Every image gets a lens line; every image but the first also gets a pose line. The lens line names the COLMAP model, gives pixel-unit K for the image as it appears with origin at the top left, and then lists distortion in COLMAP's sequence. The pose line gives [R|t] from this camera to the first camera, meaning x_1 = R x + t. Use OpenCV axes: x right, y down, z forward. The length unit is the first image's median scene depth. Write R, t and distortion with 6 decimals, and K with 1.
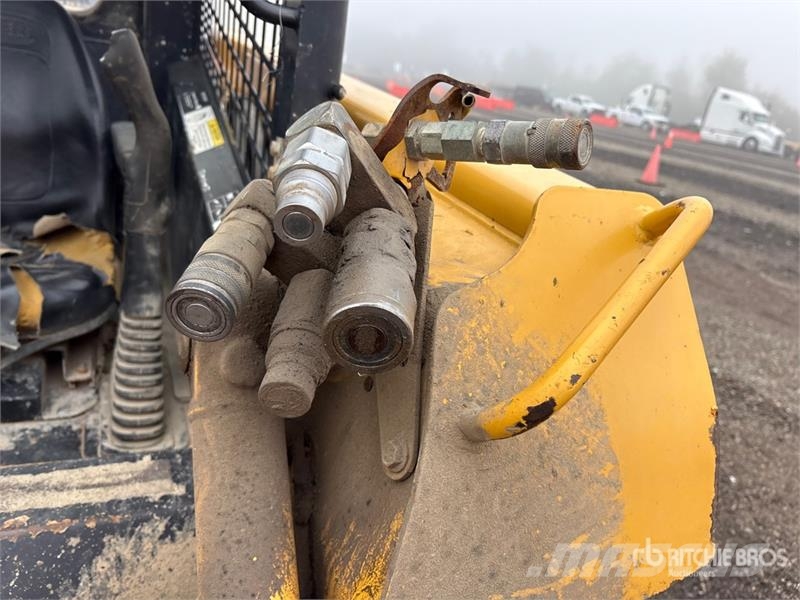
lens RADIAL K [[614.7, 0, 400.0], [0, 614.7, 300.0], [0, 0, 1]] dist [0.036487, -0.049999]
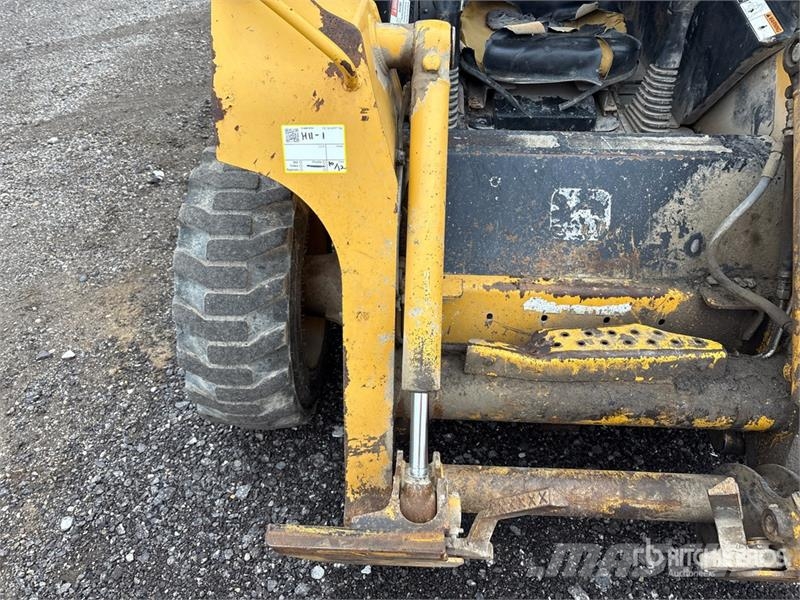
lens RADIAL K [[599.3, 0, 394.6], [0, 599.3, 300.6], [0, 0, 1]] dist [0.042525, -0.042300]
pose [[0.890282, 0.164645, -0.424605, -0.283763], [-0.018795, 0.944849, 0.326966, 0.100874], [0.455021, -0.283112, 0.844277, -0.894899]]
